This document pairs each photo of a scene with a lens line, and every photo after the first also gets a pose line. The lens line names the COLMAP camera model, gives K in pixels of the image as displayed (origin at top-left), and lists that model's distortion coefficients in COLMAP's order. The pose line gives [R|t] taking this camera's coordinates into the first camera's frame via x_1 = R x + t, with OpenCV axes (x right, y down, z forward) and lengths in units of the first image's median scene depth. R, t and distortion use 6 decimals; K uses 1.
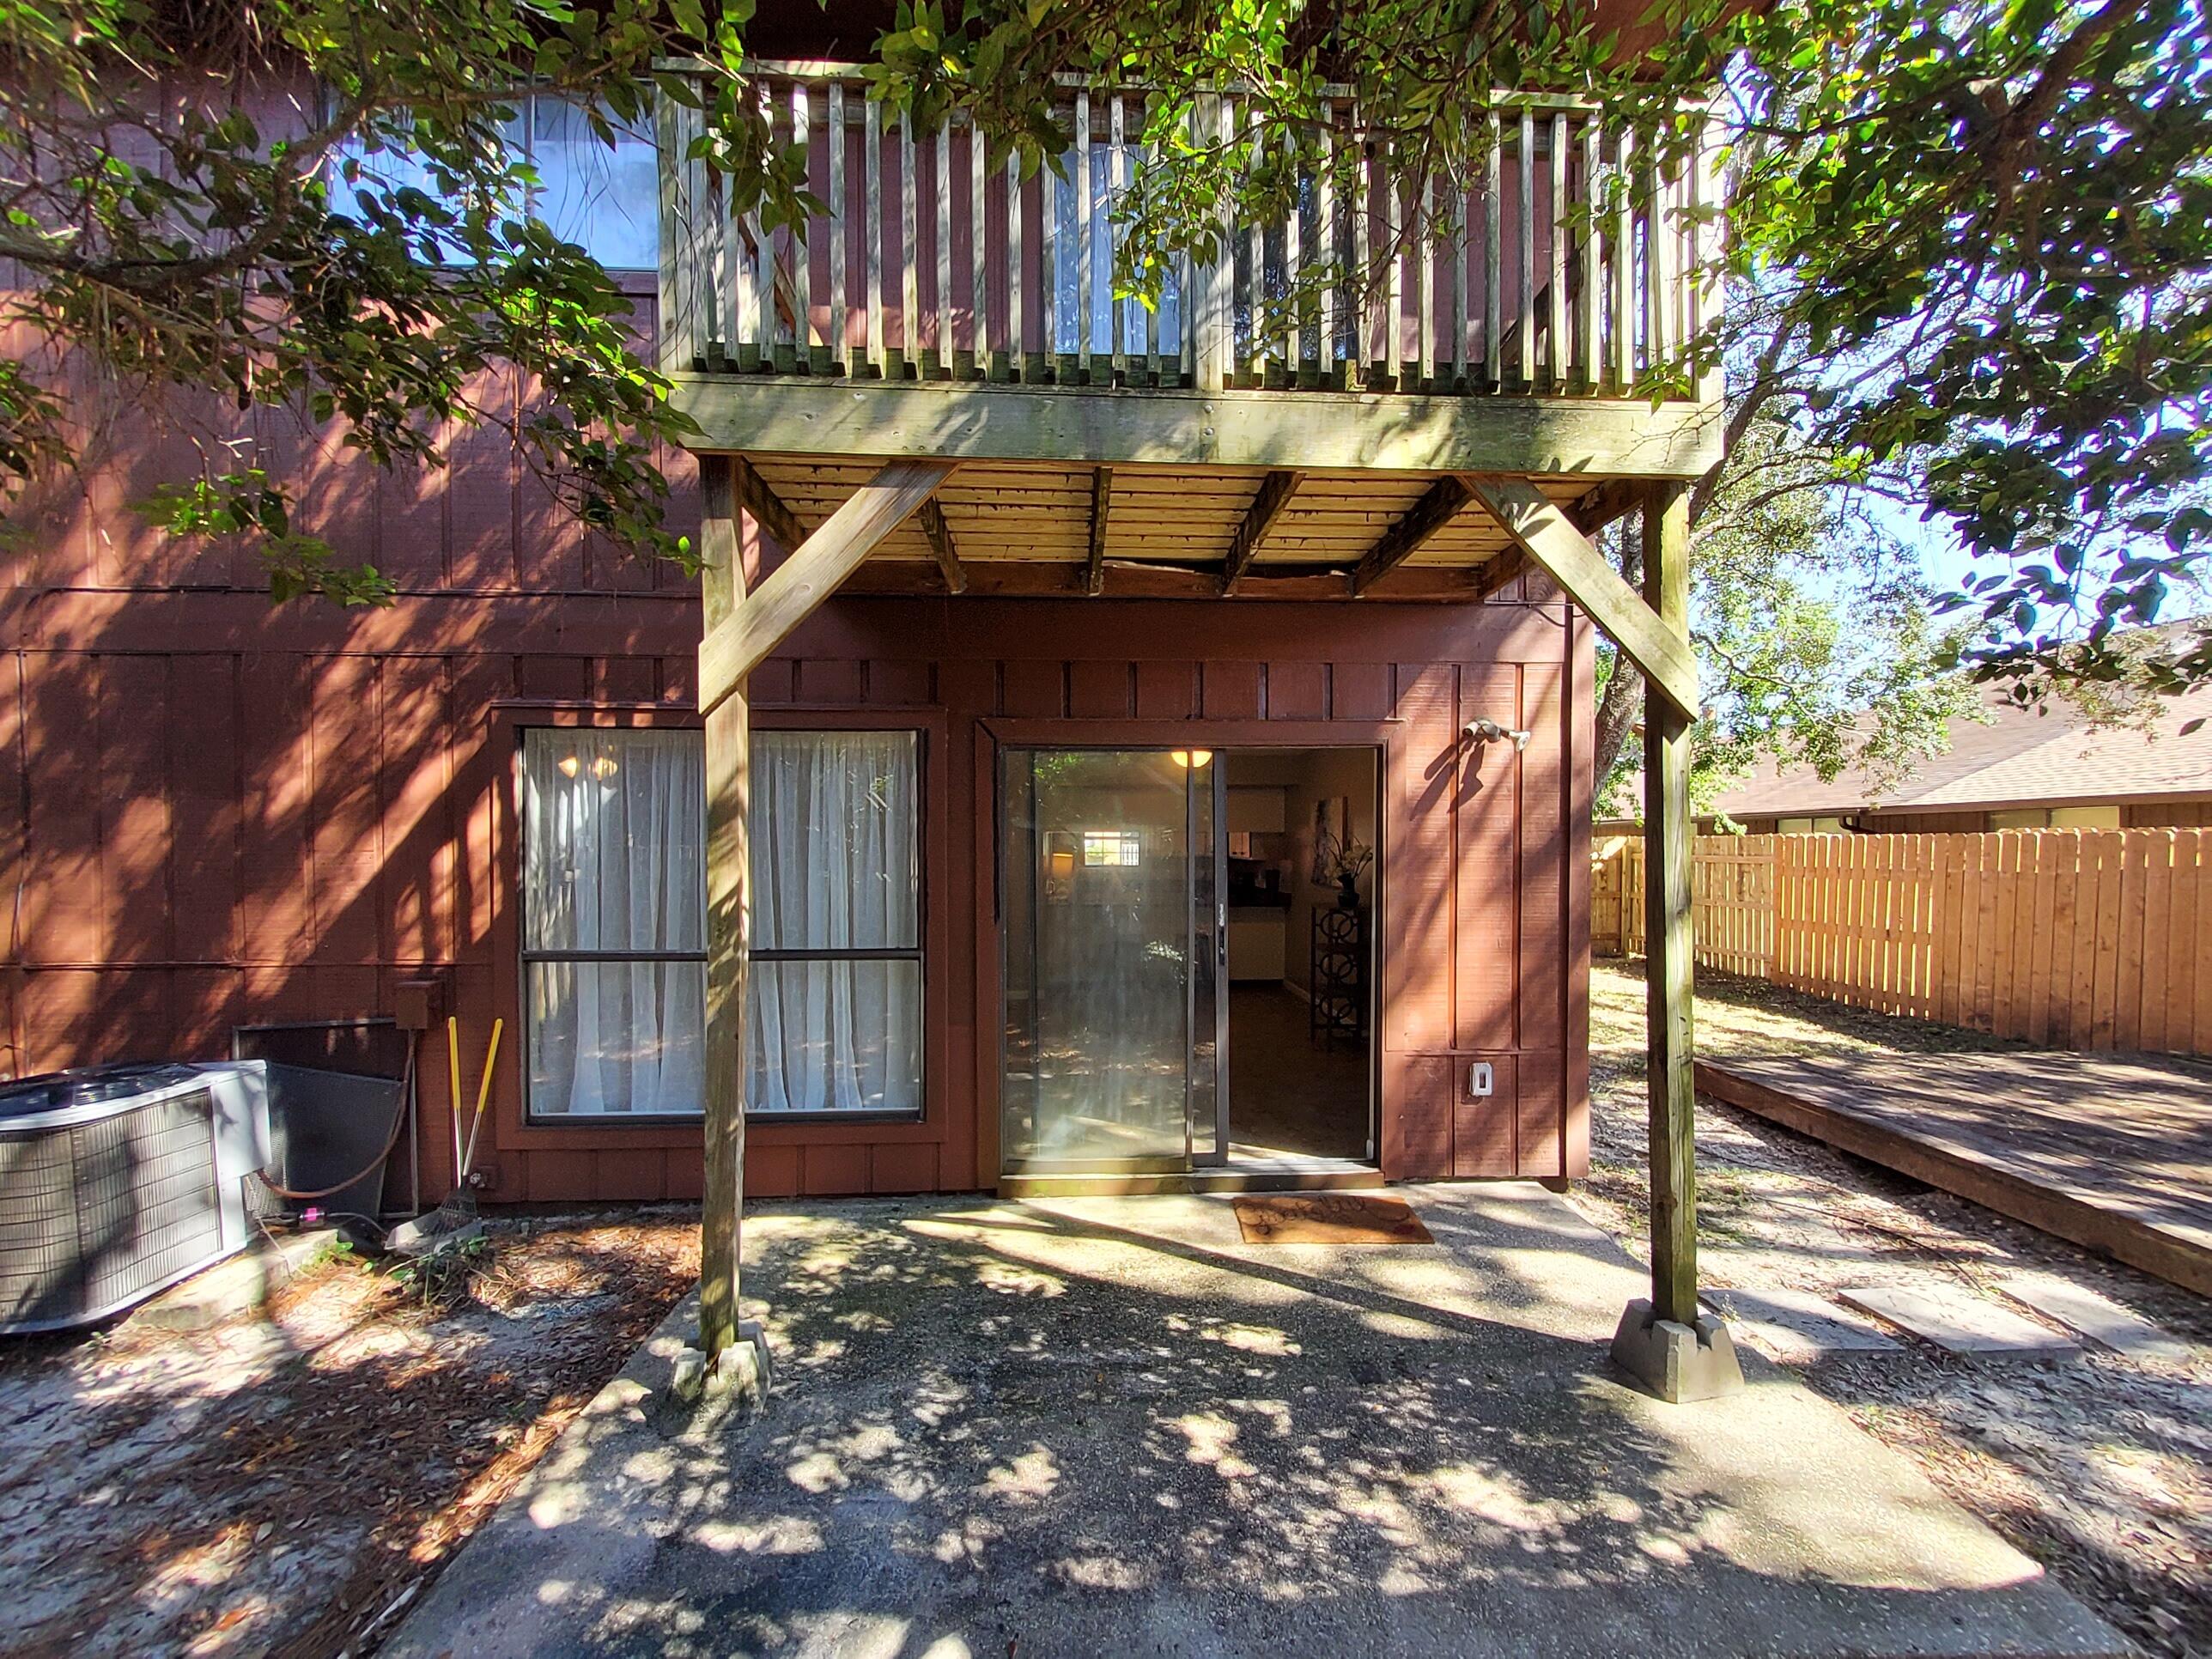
lens RADIAL K [[889.3, 0, 1138.7], [0, 889.3, 863.9], [0, 0, 1]] dist [0.001069, -0.003804]
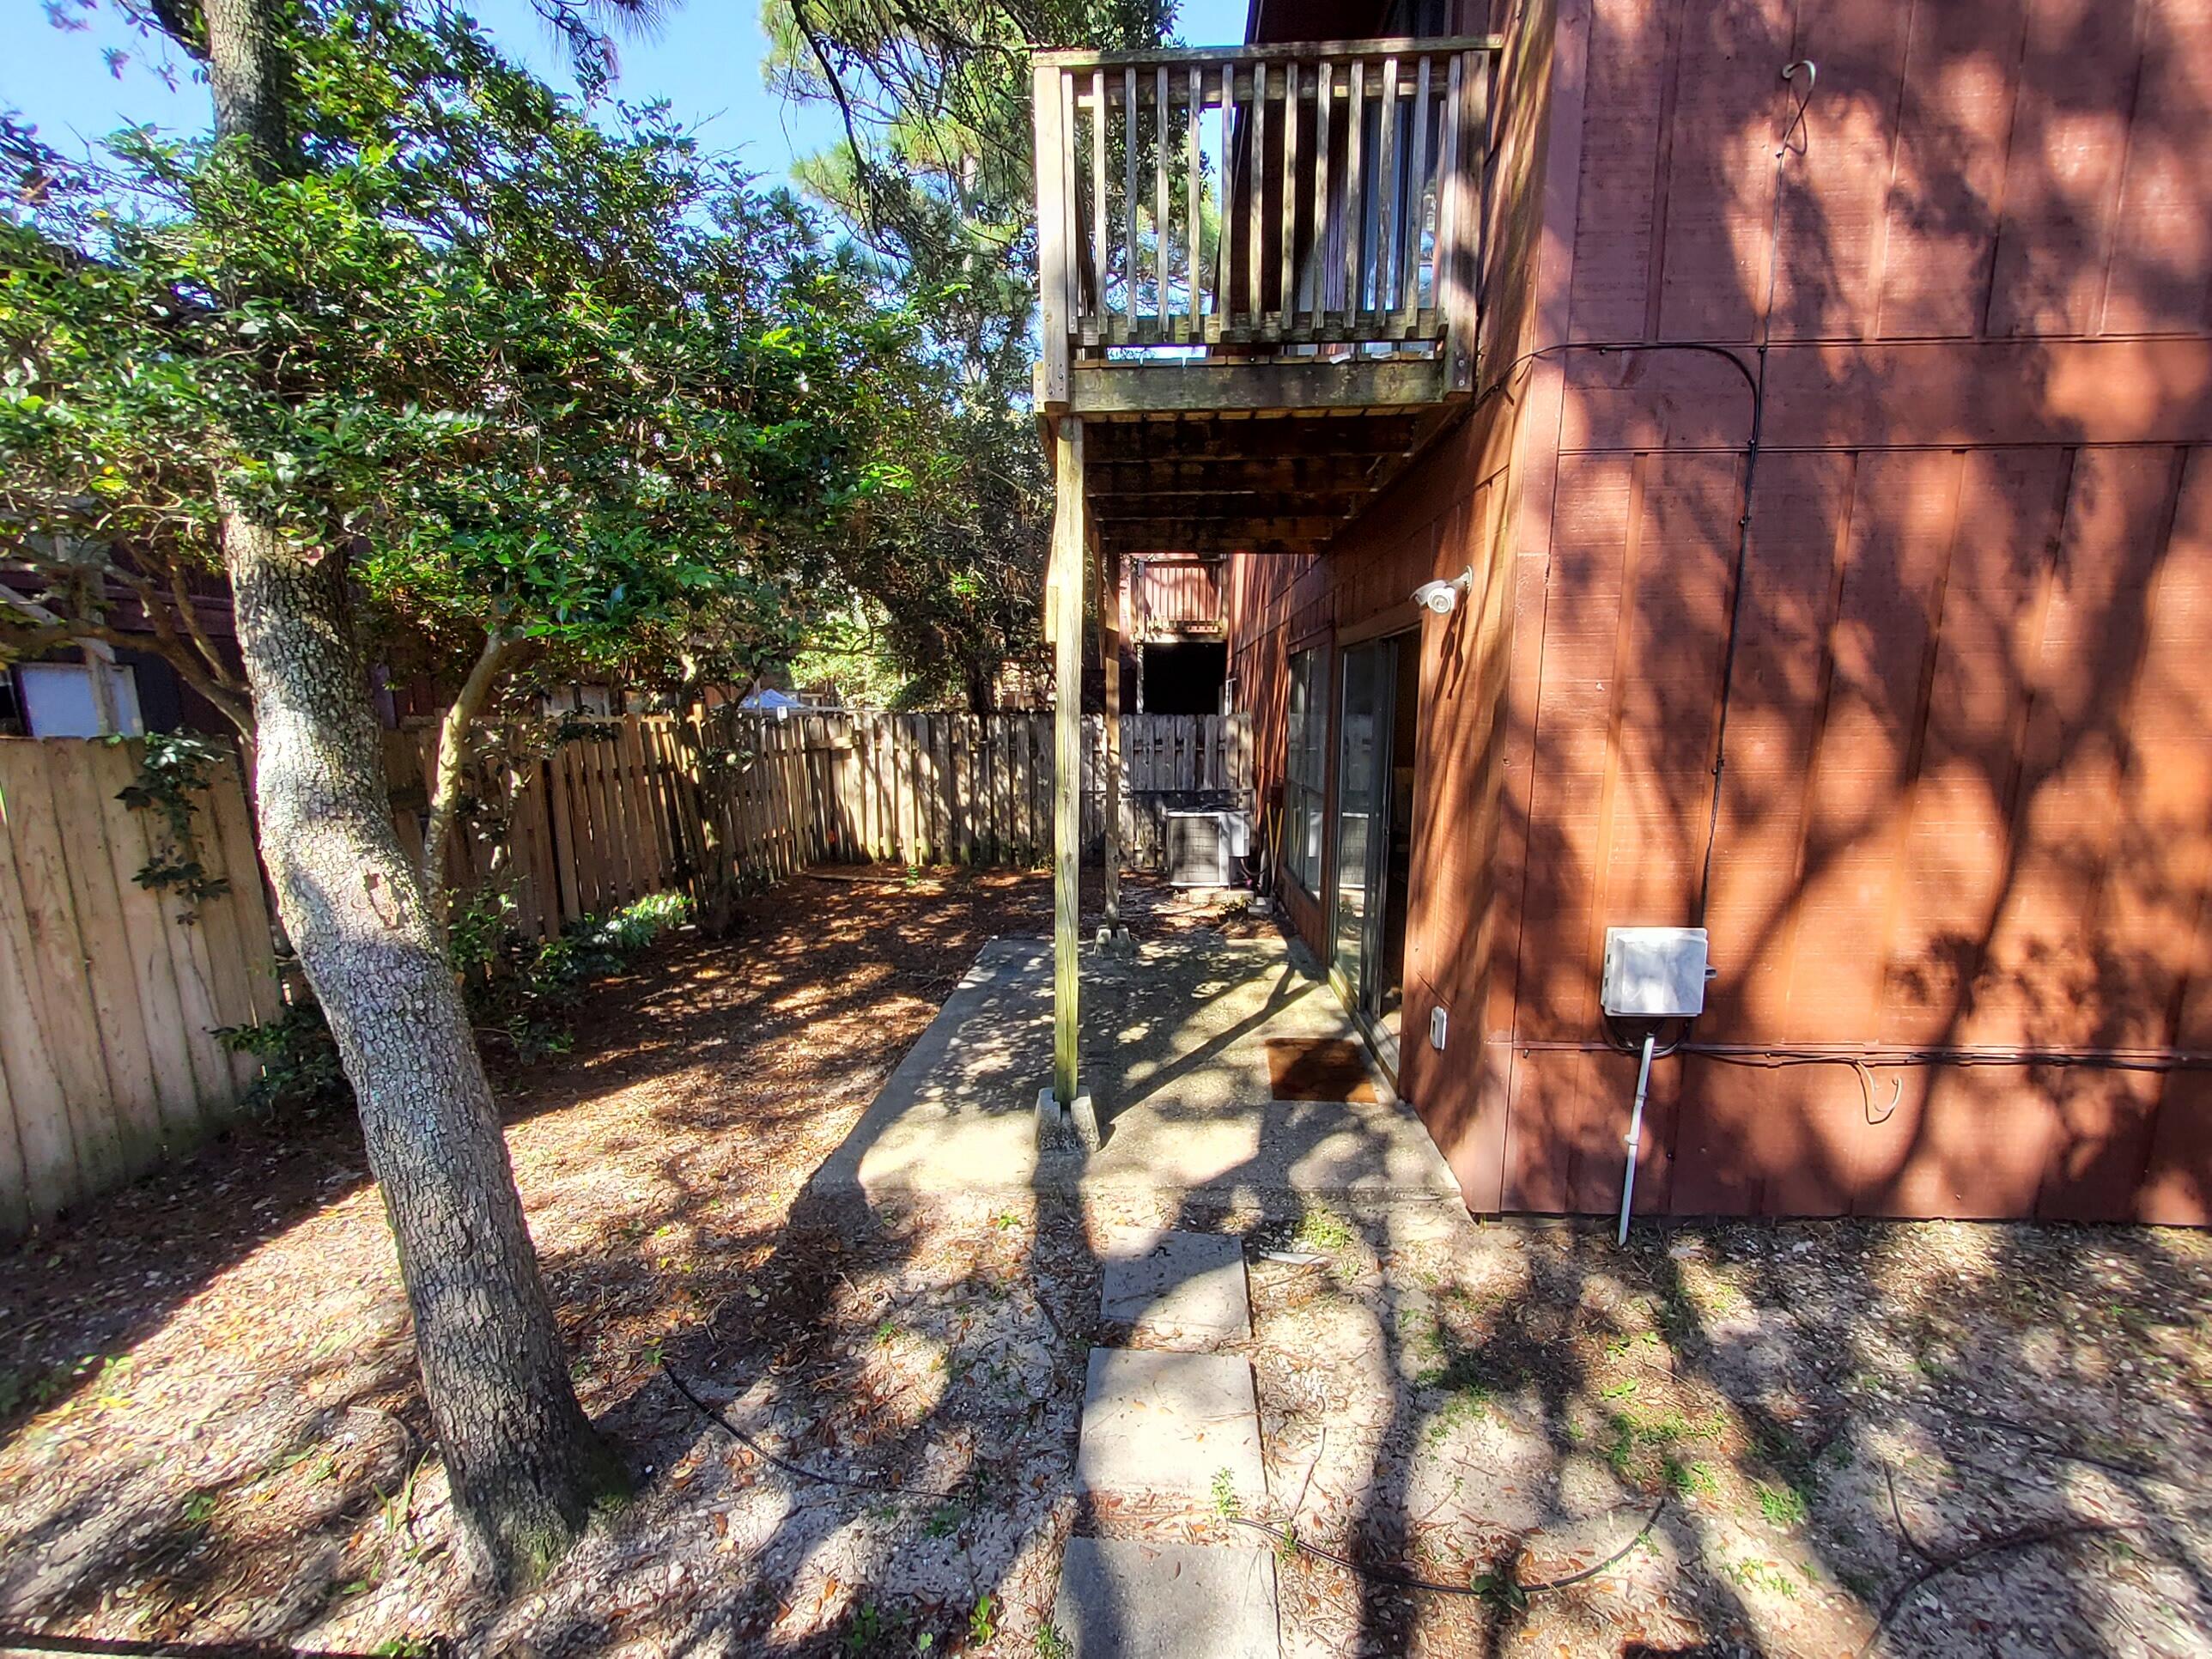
lens RADIAL K [[889.3, 0, 1116.8], [0, 889.3, 866.9], [0, 0, 1]] dist [0.001069, -0.003804]
pose [[-0.109593, 0.173324, -0.978748, 1.206054], [-0.019652, 0.984109, 0.176473, -0.043973], [0.993782, 0.038575, -0.104446, 0.797050]]
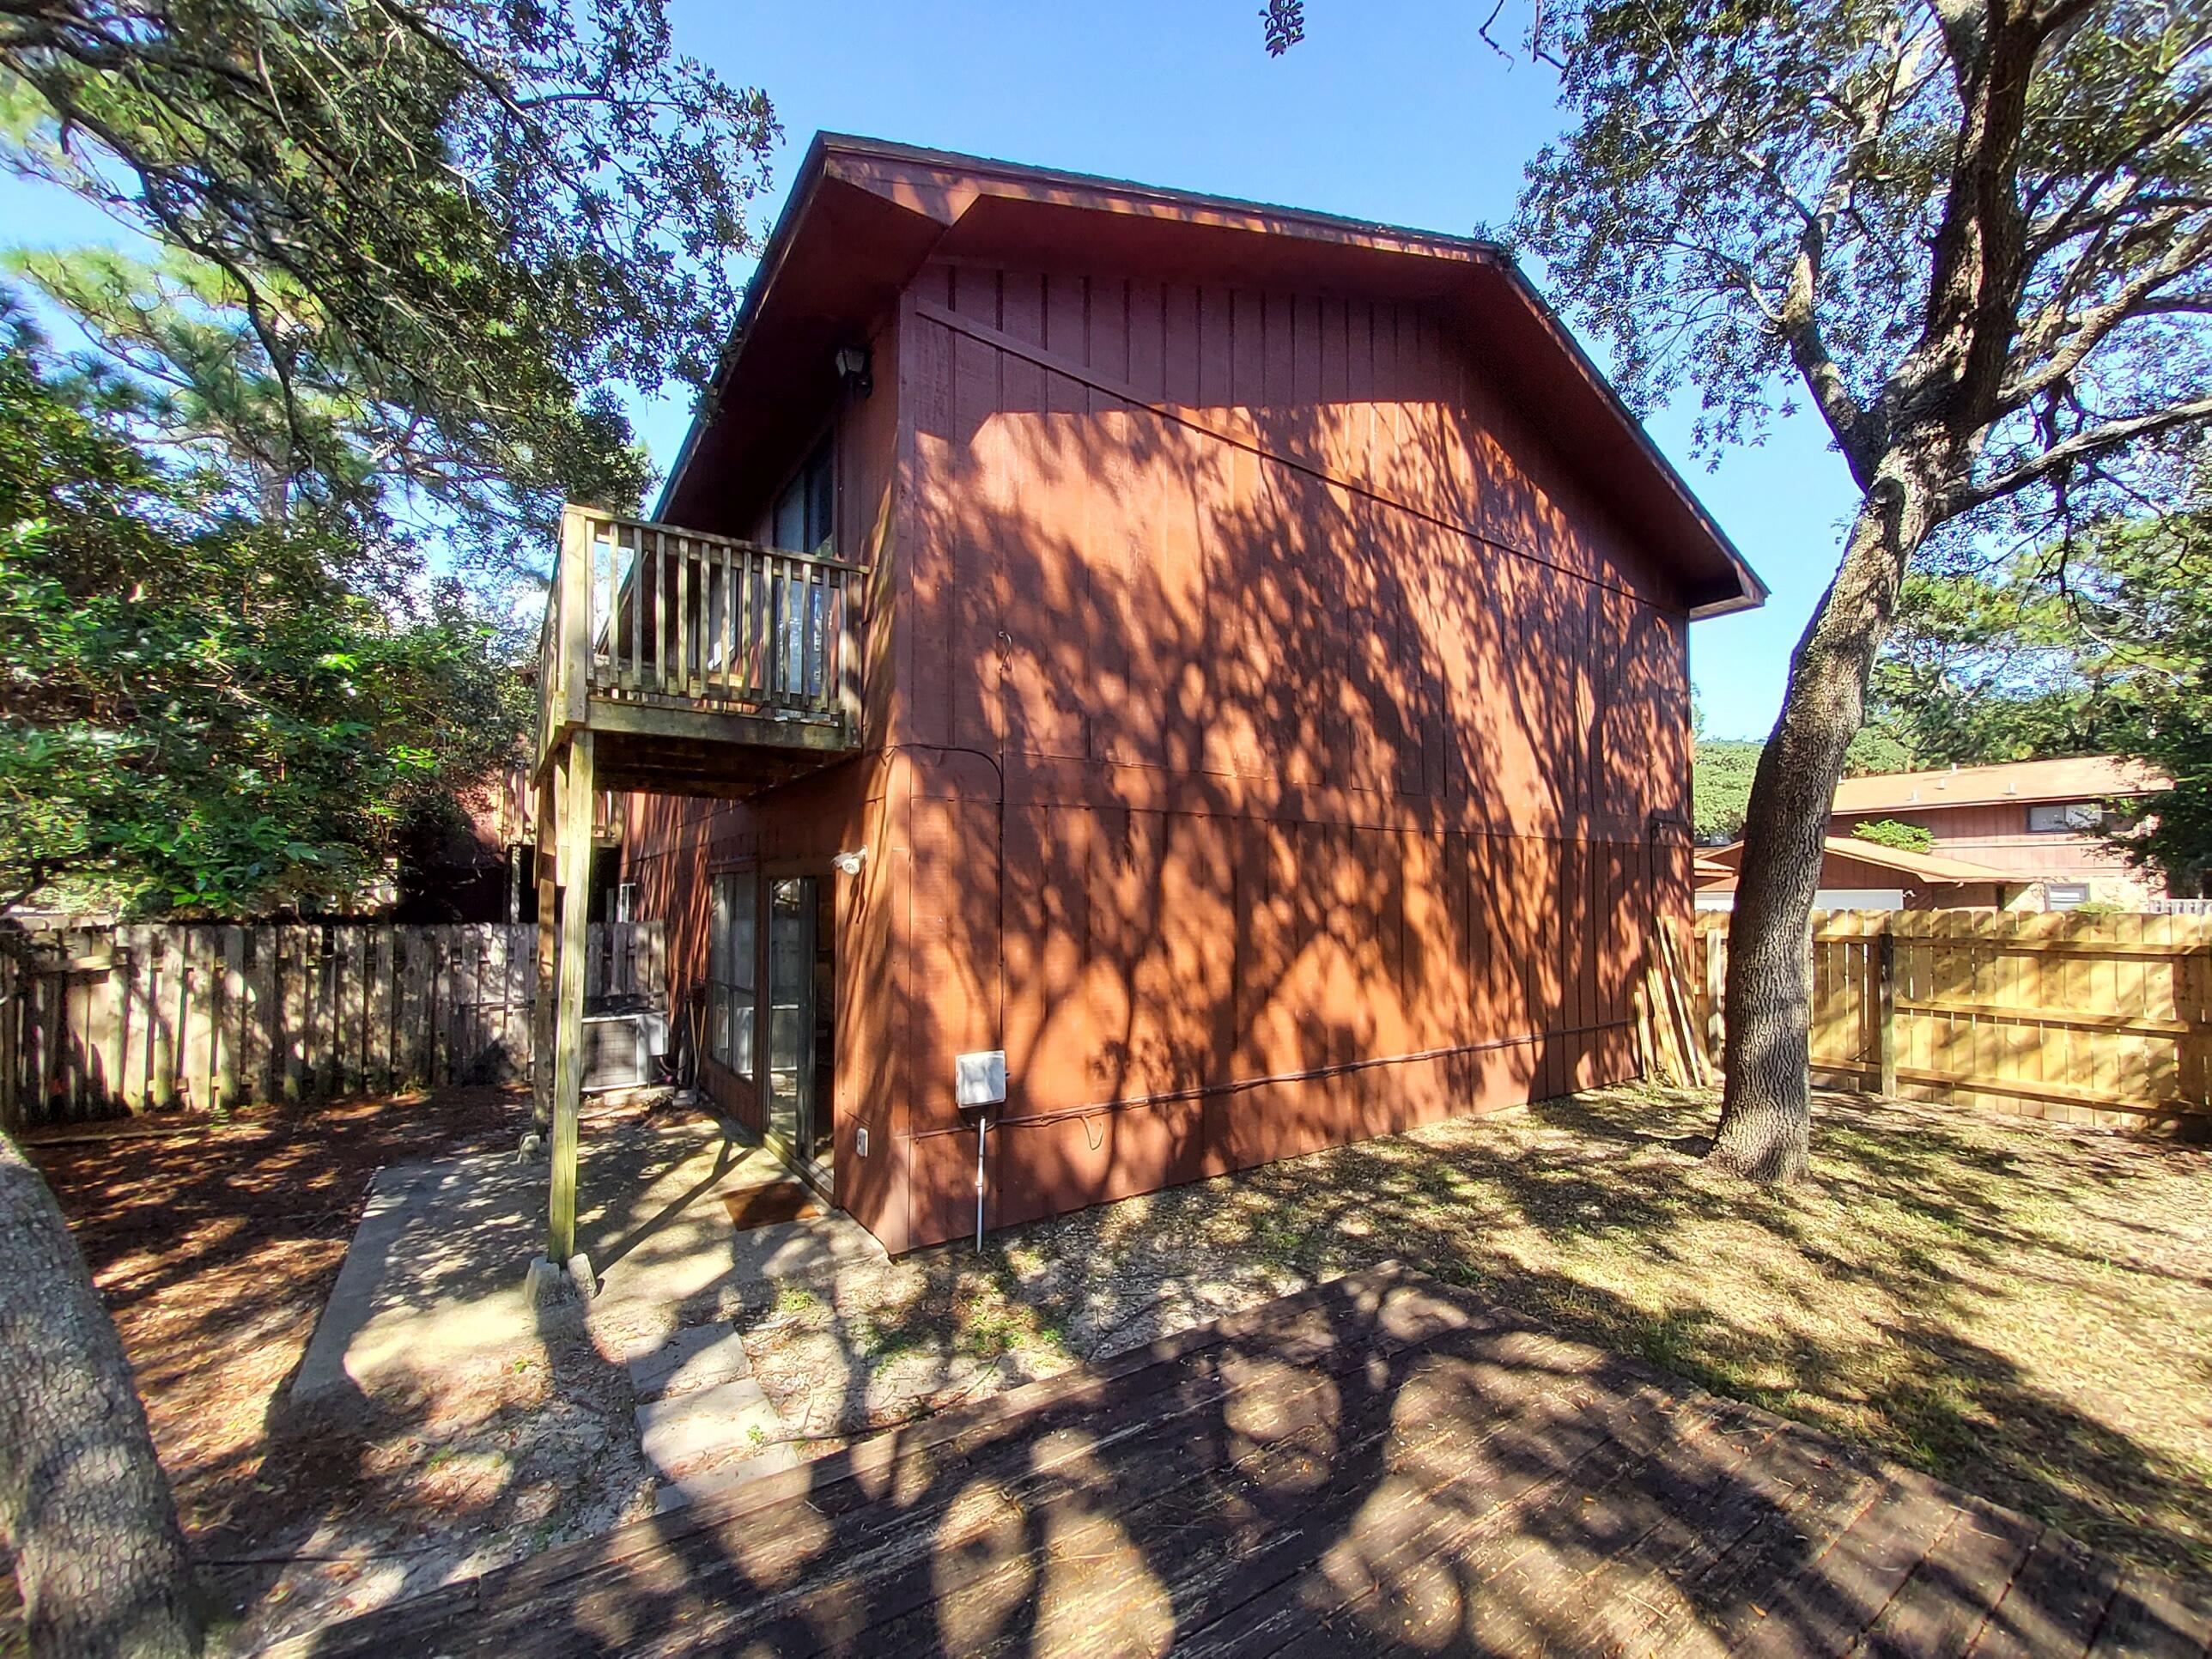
lens RADIAL K [[889.3, 0, 1113.8], [0, 889.3, 863.0], [0, 0, 1]] dist [0.001069, -0.003804]
pose [[0.523085, -0.038262, -0.851421, 1.634648], [-0.015282, 0.998410, -0.054257, -0.080947], [0.852143, 0.041392, 0.521669, 0.654488]]
